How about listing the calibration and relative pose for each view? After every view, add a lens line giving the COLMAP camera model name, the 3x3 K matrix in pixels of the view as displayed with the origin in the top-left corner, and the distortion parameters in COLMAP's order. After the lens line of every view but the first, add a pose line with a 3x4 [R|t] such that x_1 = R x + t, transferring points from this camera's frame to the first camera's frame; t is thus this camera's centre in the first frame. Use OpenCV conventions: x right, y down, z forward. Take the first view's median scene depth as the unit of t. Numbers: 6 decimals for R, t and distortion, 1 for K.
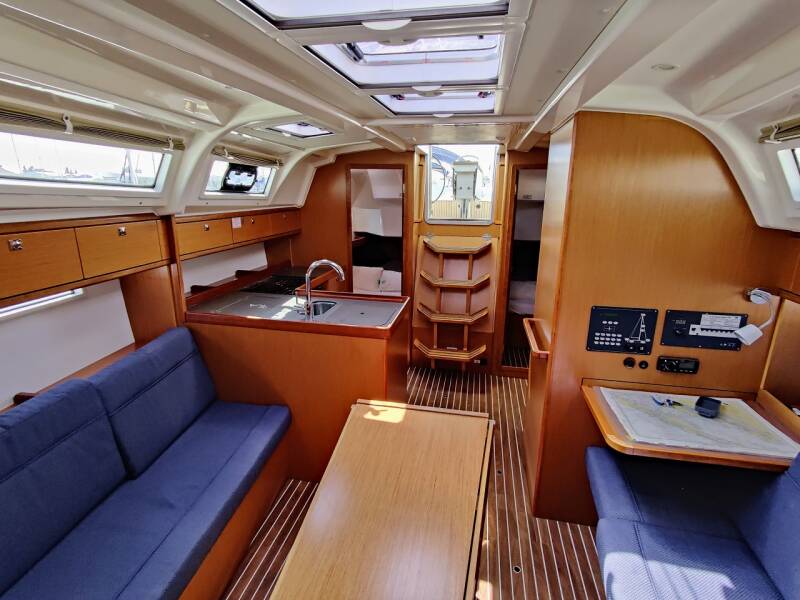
lens RADIAL K [[395.1, 0, 399.4], [0, 395.1, 293.2], [0, 0, 1]] dist [0.001571, 0.001599]
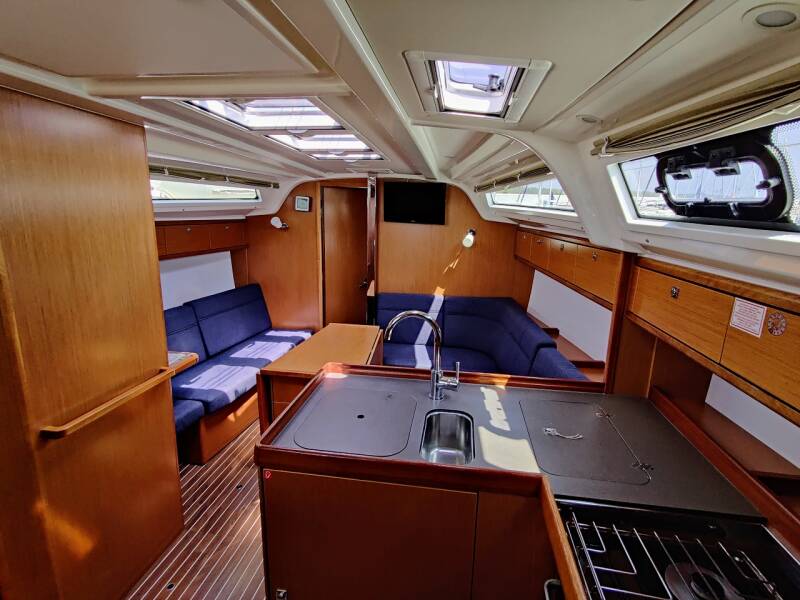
lens RADIAL K [[395.1, 0, 399.4], [0, 395.1, 293.2], [0, 0, 1]] dist [0.001571, 0.001599]
pose [[-0.998845, -0.017717, -0.044665, -0.186788], [-0.035645, 0.896555, 0.441497, -0.540734], [0.032223, 0.442579, -0.896150, 2.090842]]
